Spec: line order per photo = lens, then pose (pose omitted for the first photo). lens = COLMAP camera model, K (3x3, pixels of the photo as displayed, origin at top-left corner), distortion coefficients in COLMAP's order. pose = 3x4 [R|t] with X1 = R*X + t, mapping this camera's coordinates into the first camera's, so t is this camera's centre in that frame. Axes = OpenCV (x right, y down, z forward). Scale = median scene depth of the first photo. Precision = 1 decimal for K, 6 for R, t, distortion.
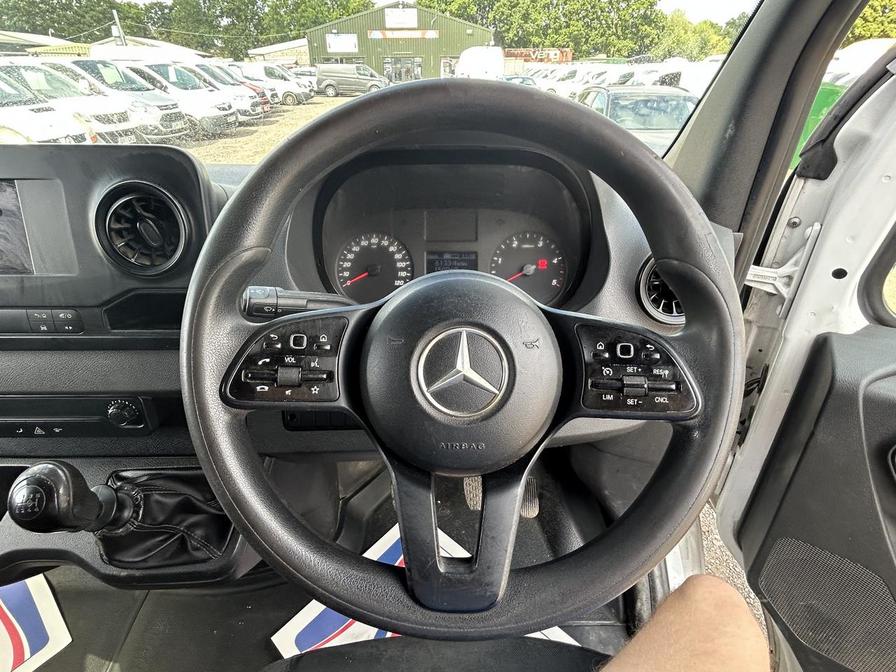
lens RADIAL K [[433.1, 0, 449.2], [0, 433.1, 334.8], [0, 0, 1]] dist [0.002387, 0.000457]
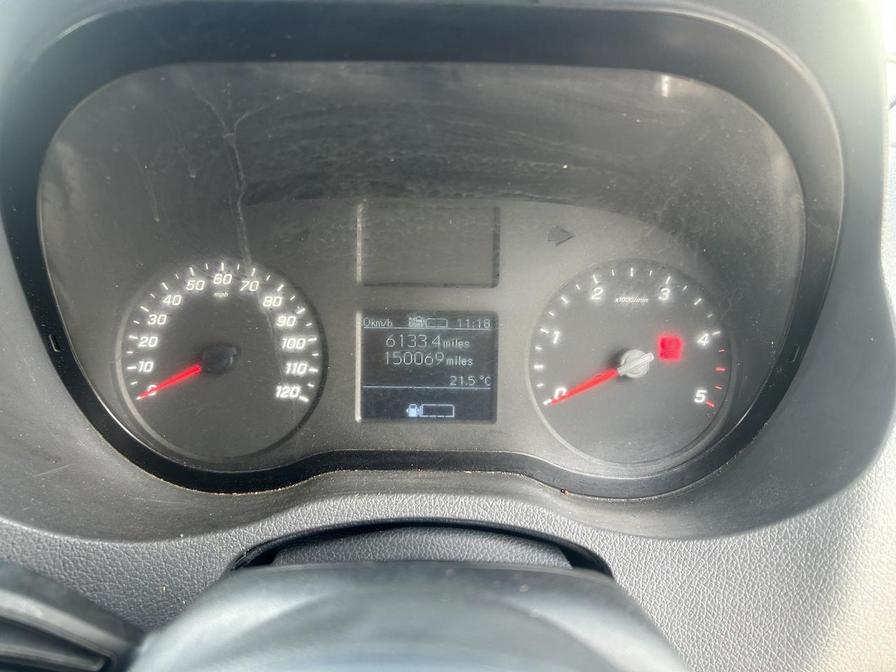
lens RADIAL K [[570.3, 0, 447.1], [0, 570.3, 337.0], [0, 0, 1]] dist [0.024698, -0.000354]
pose [[0.999852, 0.014316, 0.009503, 0.017240], [-0.014387, 0.999869, 0.007380, -0.173411], [-0.009396, -0.007515, 0.999928, 0.503202]]
